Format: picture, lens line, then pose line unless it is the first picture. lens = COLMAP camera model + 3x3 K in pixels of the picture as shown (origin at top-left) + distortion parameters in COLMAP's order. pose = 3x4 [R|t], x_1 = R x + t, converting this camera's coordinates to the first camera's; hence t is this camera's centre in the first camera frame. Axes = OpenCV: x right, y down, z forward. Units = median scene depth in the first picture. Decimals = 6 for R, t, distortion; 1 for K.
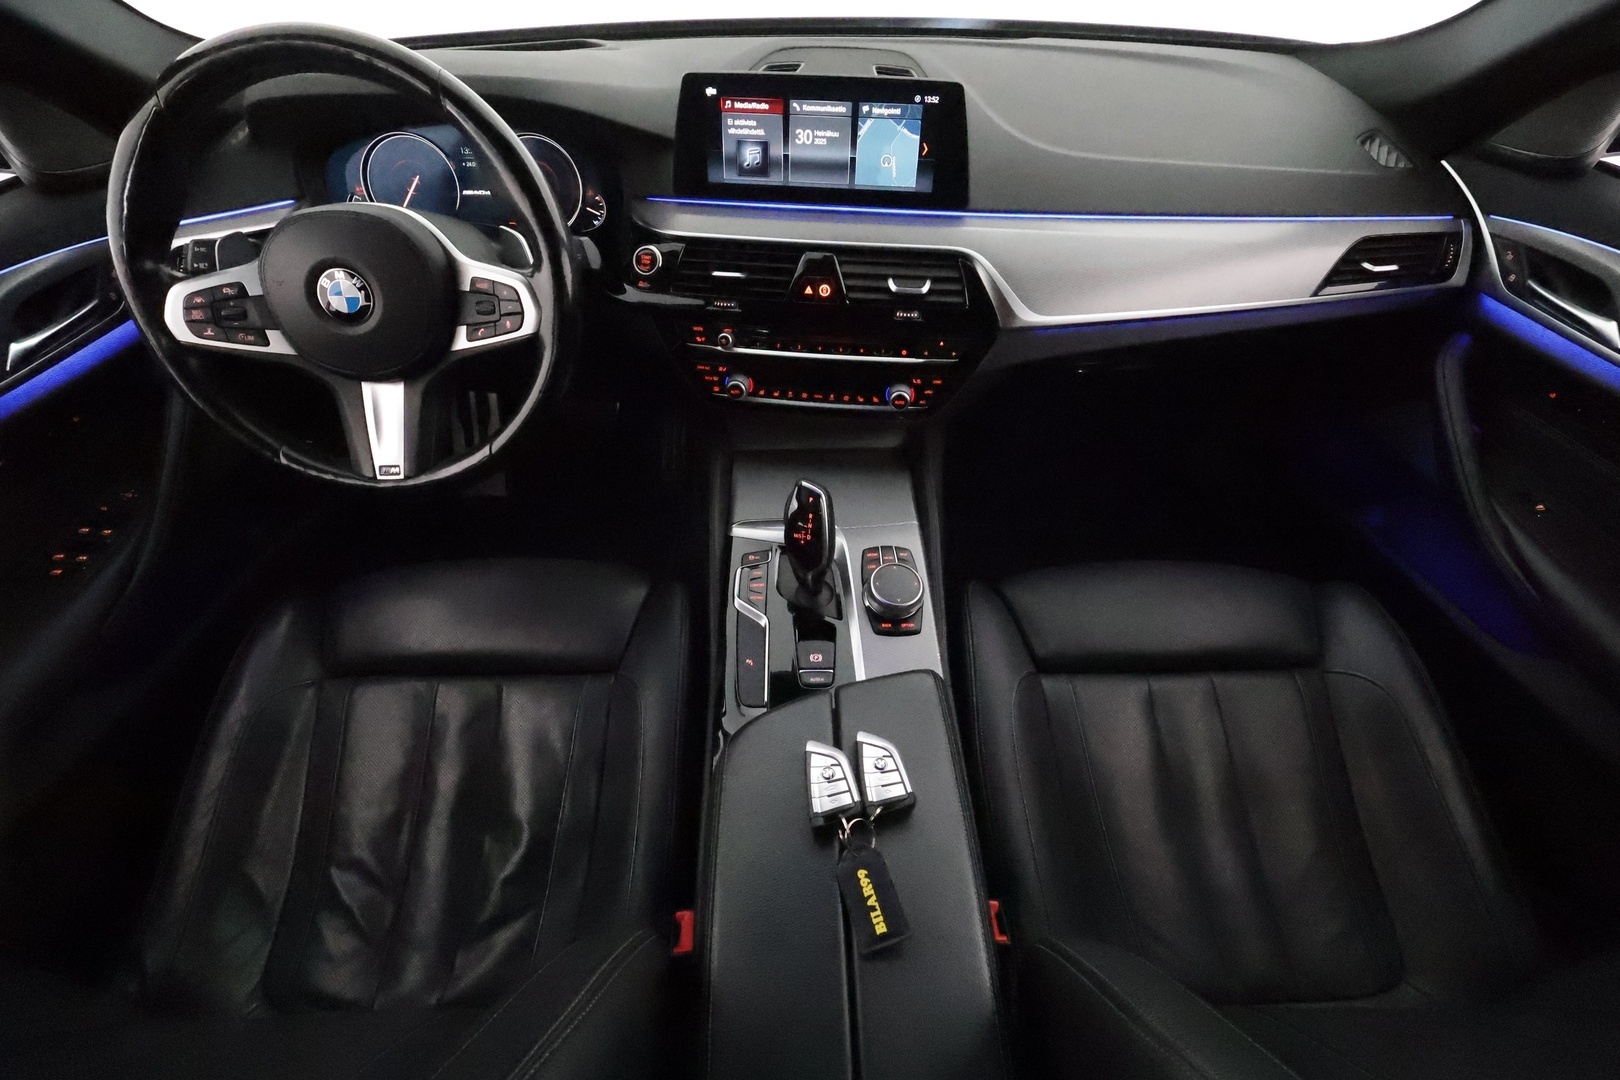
lens RADIAL K [[778.9, 0, 810.0], [0, 778.9, 540.0], [0, 0, 1]] dist [-0.006277, 0.008457]
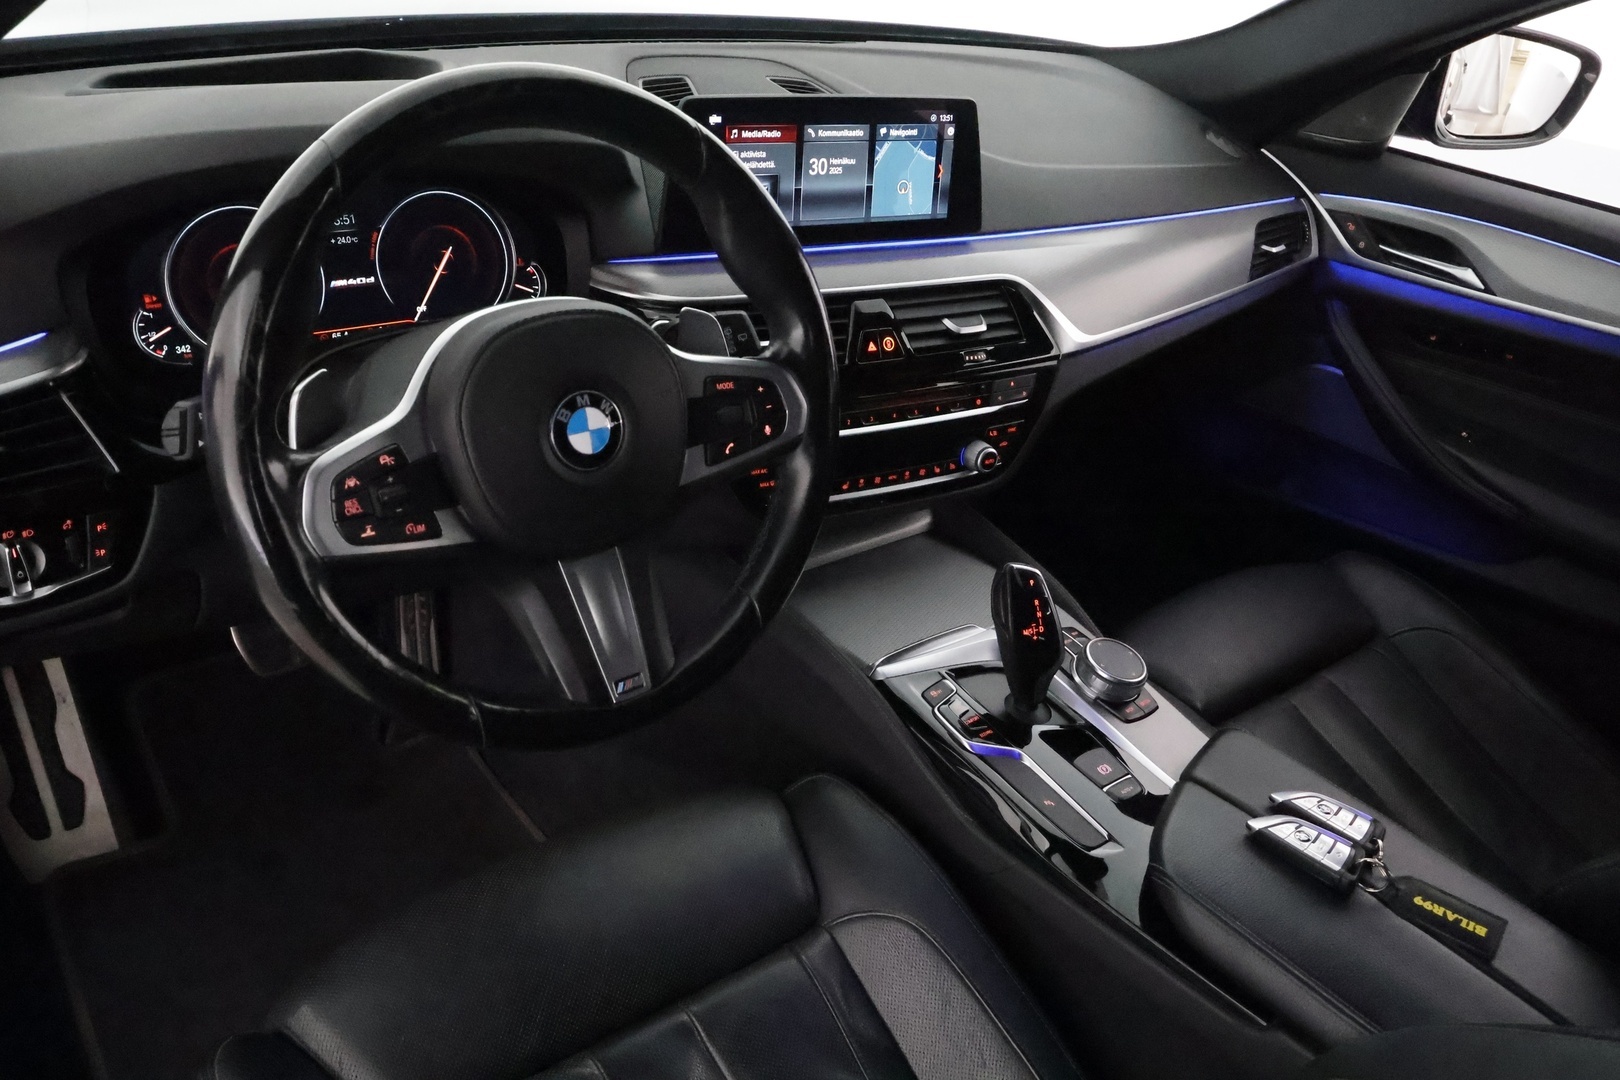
lens RADIAL K [[1359.9, 0, 807.3], [0, 1359.9, 518.8], [0, 0, 1]] dist [0.008904, 0.000065]
pose [[0.777284, -0.215632, 0.591043, -0.917800], [0.328794, 0.940161, -0.089397, -0.059567], [-0.536399, 0.263818, 0.801671, -0.013451]]
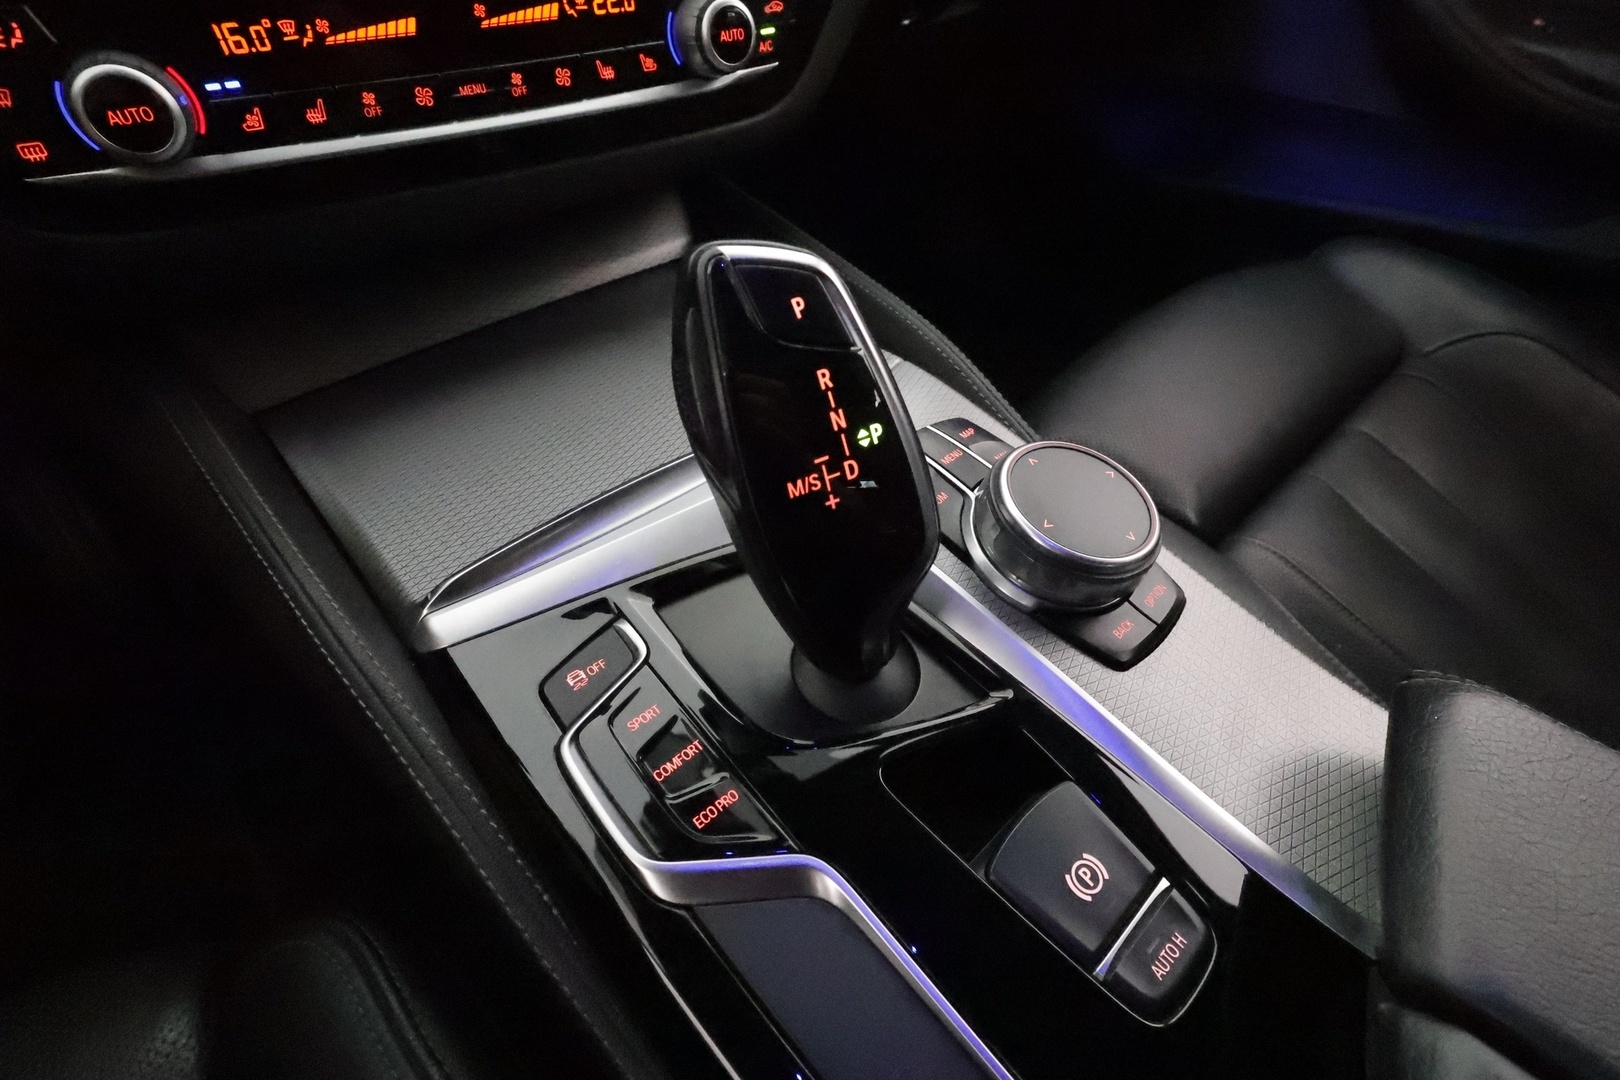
lens RADIAL K [[778.9, 0, 810.0], [0, 778.9, 540.0], [0, 0, 1]] dist [-0.006277, 0.008457]
pose [[0.741716, -0.453566, 0.494101, -0.126587], [0.439700, 0.885112, 0.152447, -0.024030], [-0.506480, 0.104183, 0.855935, 0.756109]]
